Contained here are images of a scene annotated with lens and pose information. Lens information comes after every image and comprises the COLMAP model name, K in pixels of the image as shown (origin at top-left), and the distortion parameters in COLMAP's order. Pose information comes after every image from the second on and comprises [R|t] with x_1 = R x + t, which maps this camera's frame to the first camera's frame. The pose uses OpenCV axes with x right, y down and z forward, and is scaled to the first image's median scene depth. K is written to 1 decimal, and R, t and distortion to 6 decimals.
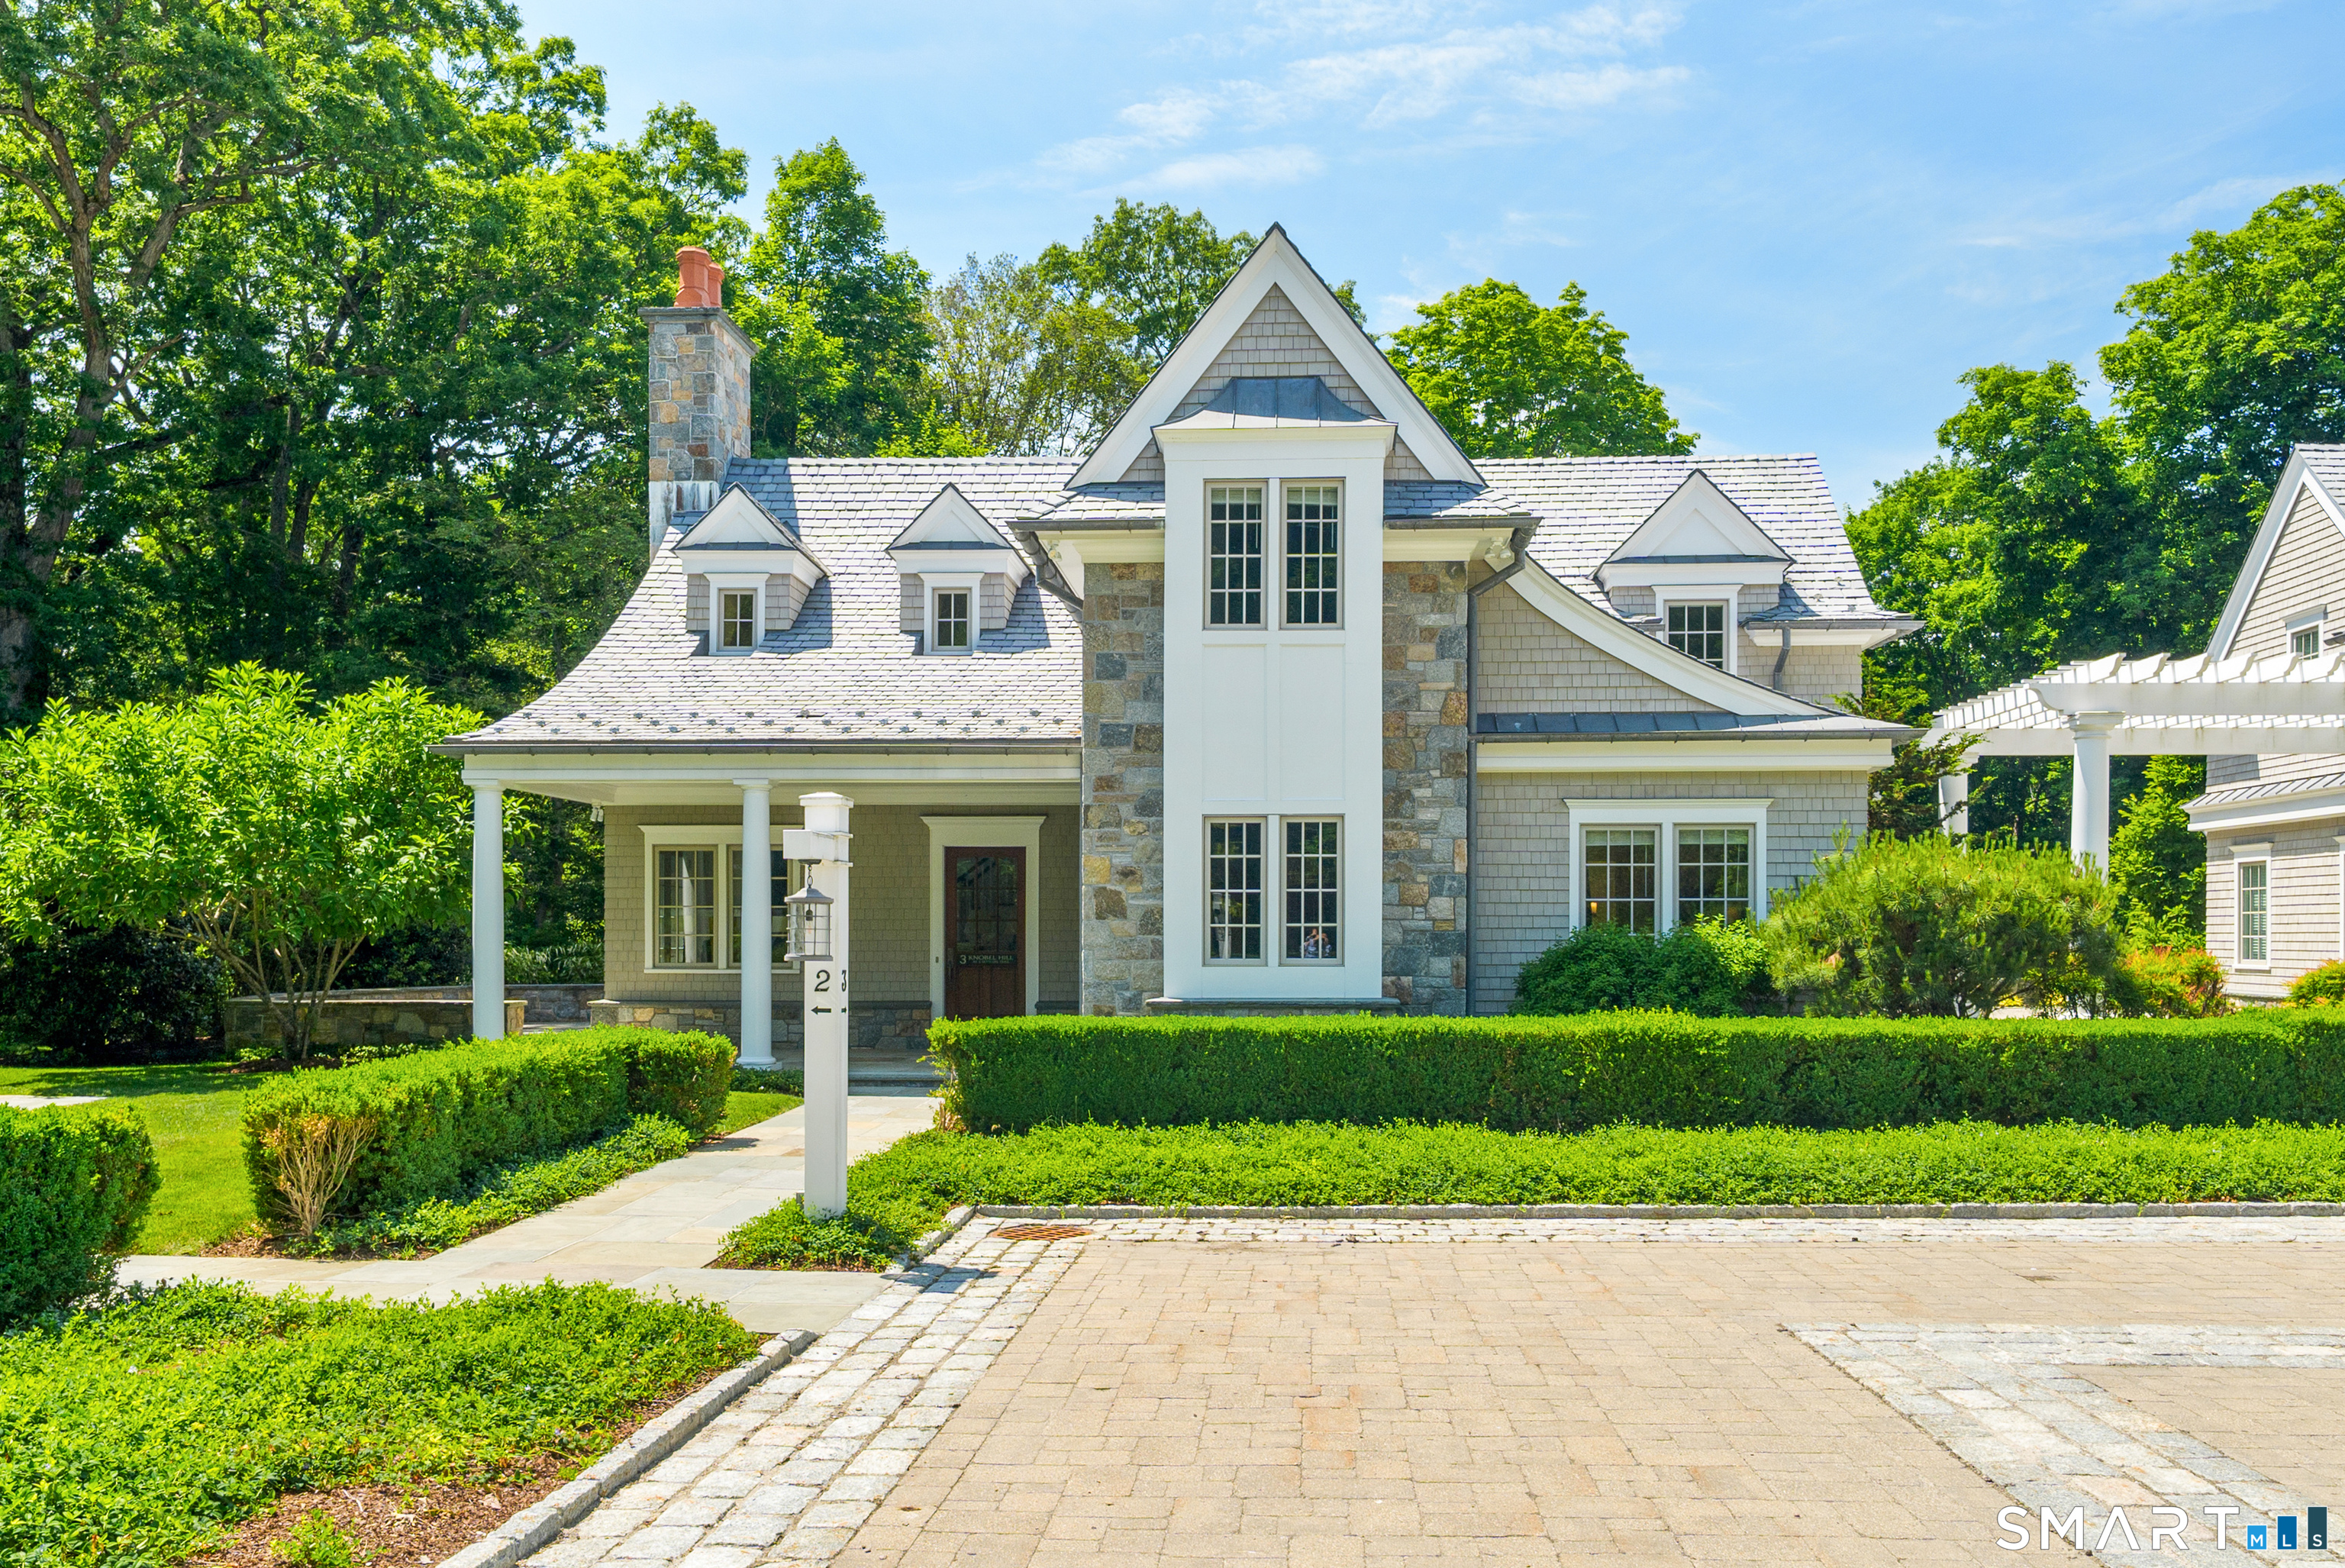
lens RADIAL K [[1719.1, 0, 1170.5], [0, 1719.1, 926.0], [0, 0, 1]] dist [0.002316, -0.000339]
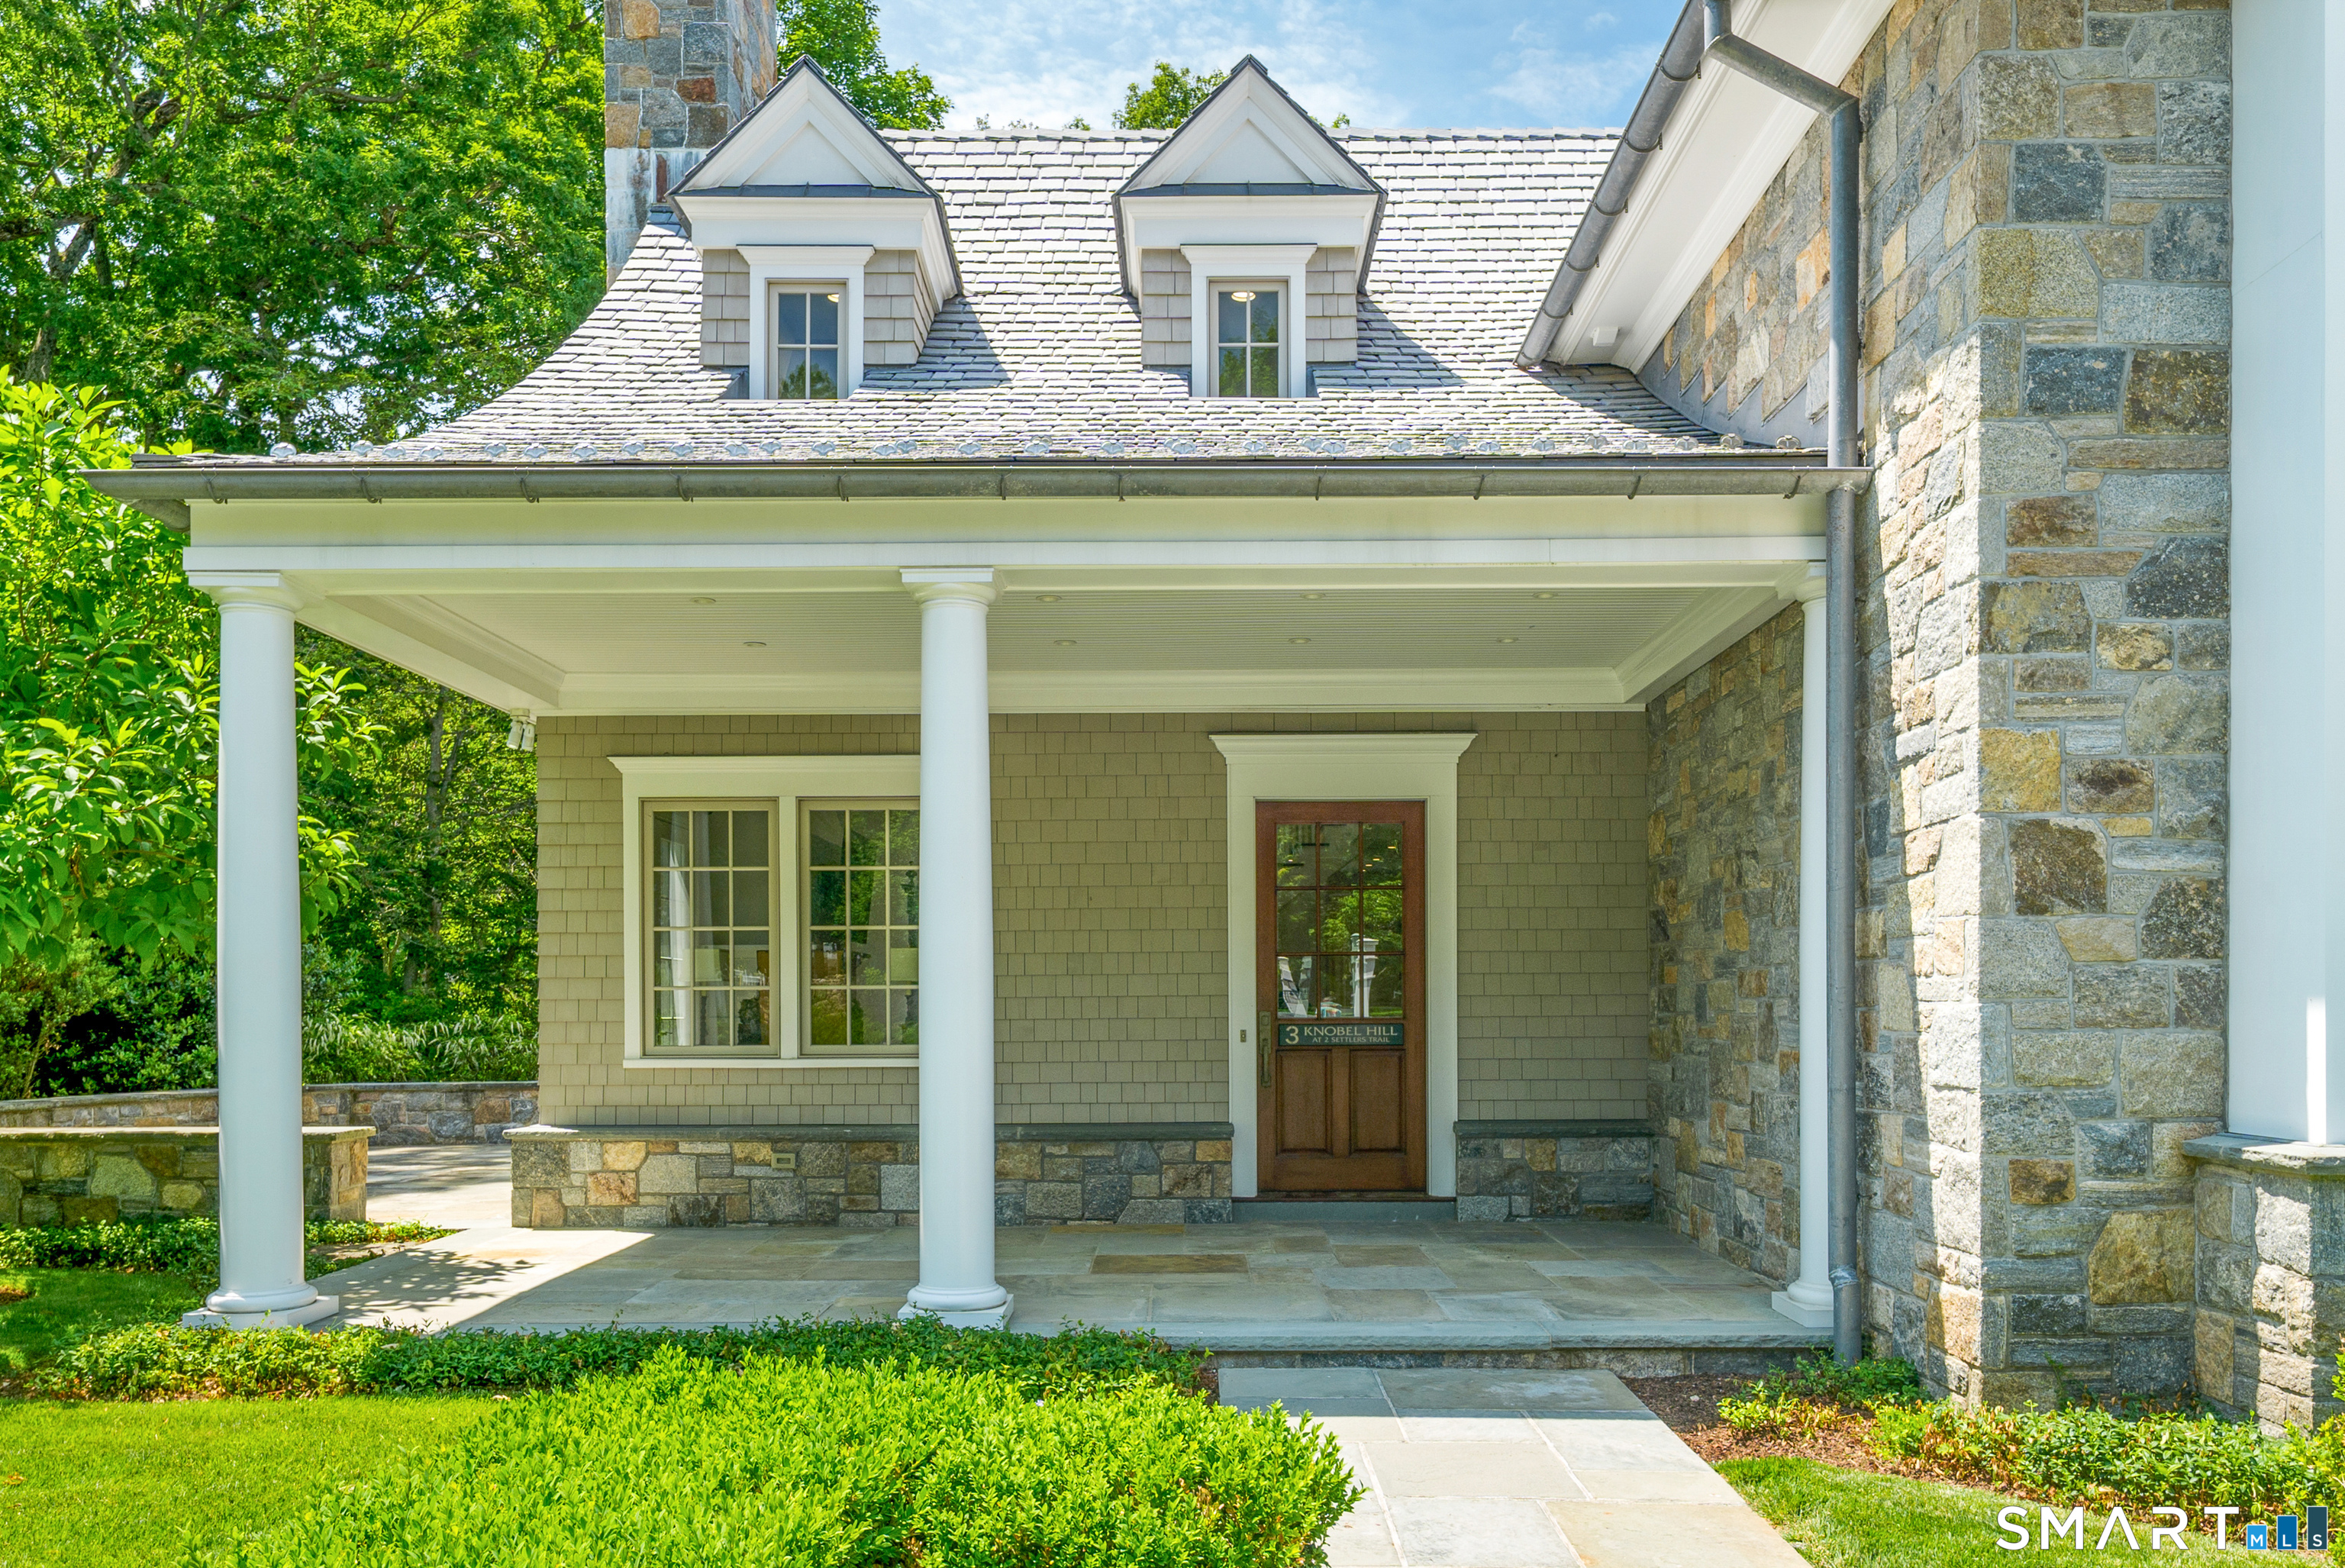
lens RADIAL K [[1751.2, 0, 1163.1], [0, 1751.2, 994.5], [0, 0, 1]] dist [-0.003206, -0.003180]
pose [[0.998675, -0.008553, 0.050736, -0.233629], [0.008615, 0.999962, -0.001008, 0.011325], [-0.050726, 0.001444, 0.998712, 0.655825]]
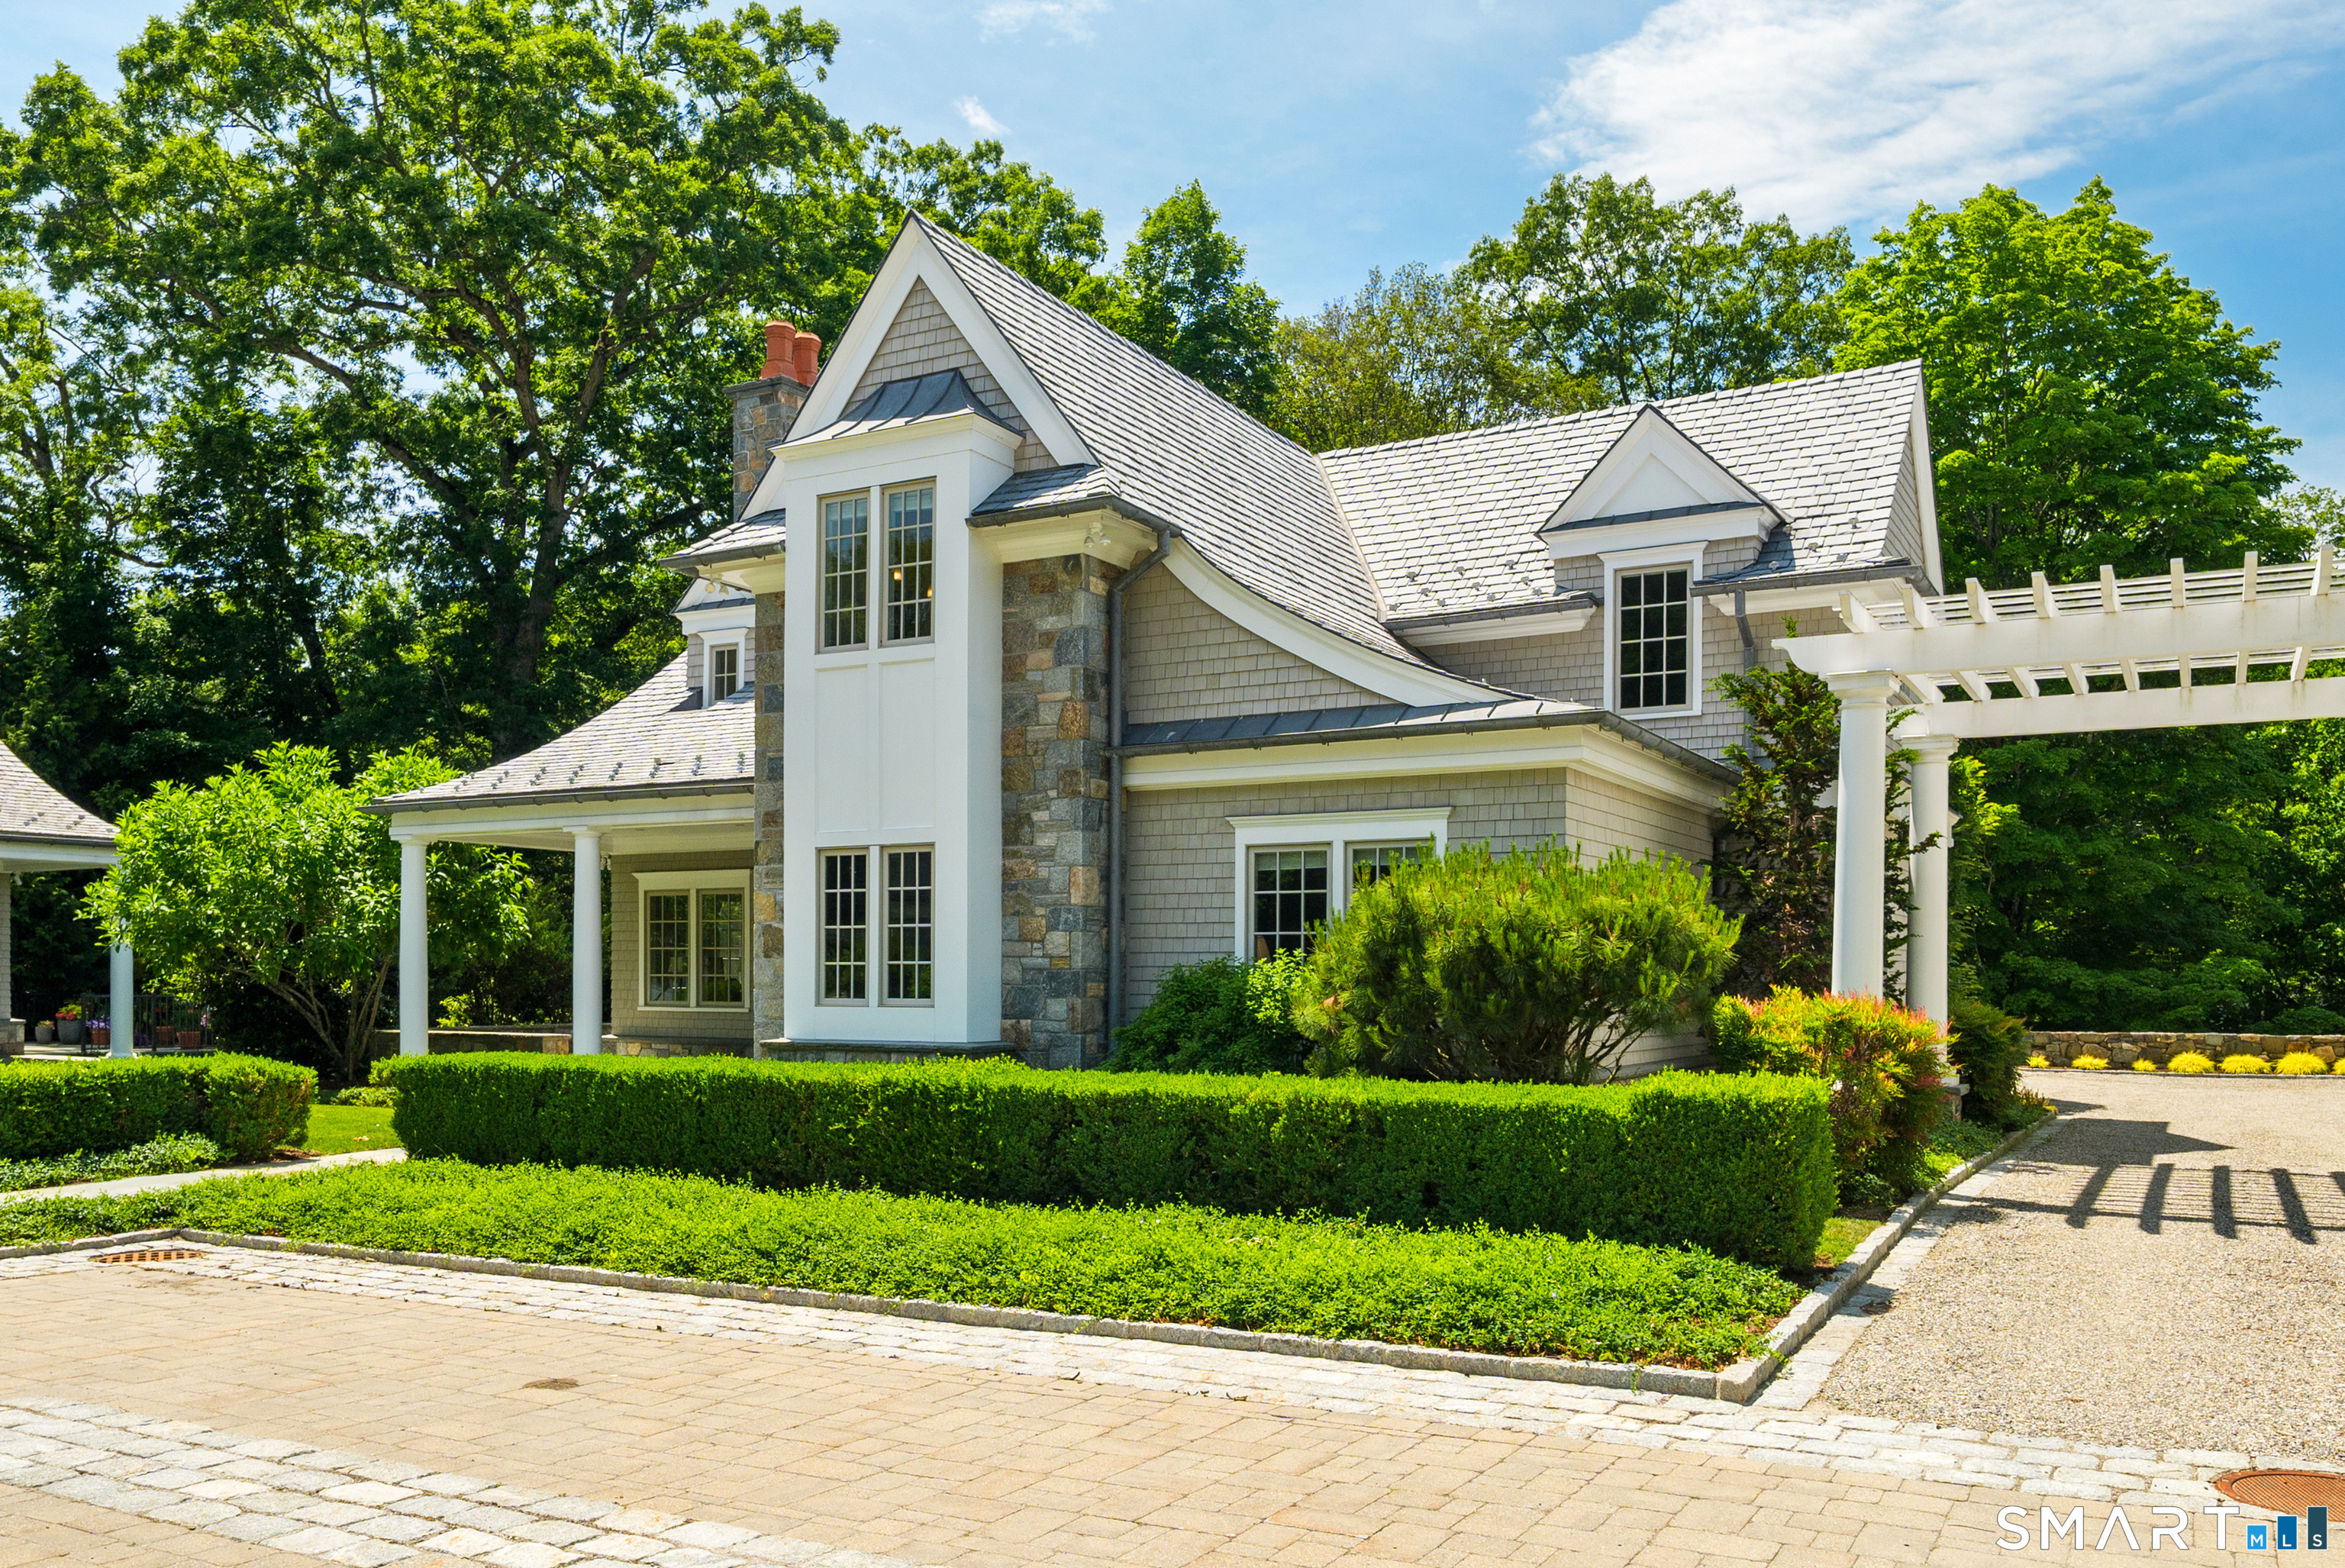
lens RADIAL K [[1751.2, 0, 1163.1], [0, 1751.2, 994.5], [0, 0, 1]] dist [-0.003206, -0.003180]
pose [[0.905865, 0.005774, -0.423528, 0.583204], [0.000104, 0.999904, 0.013854, 0.003340], [0.423567, -0.012594, 0.905777, 0.189973]]
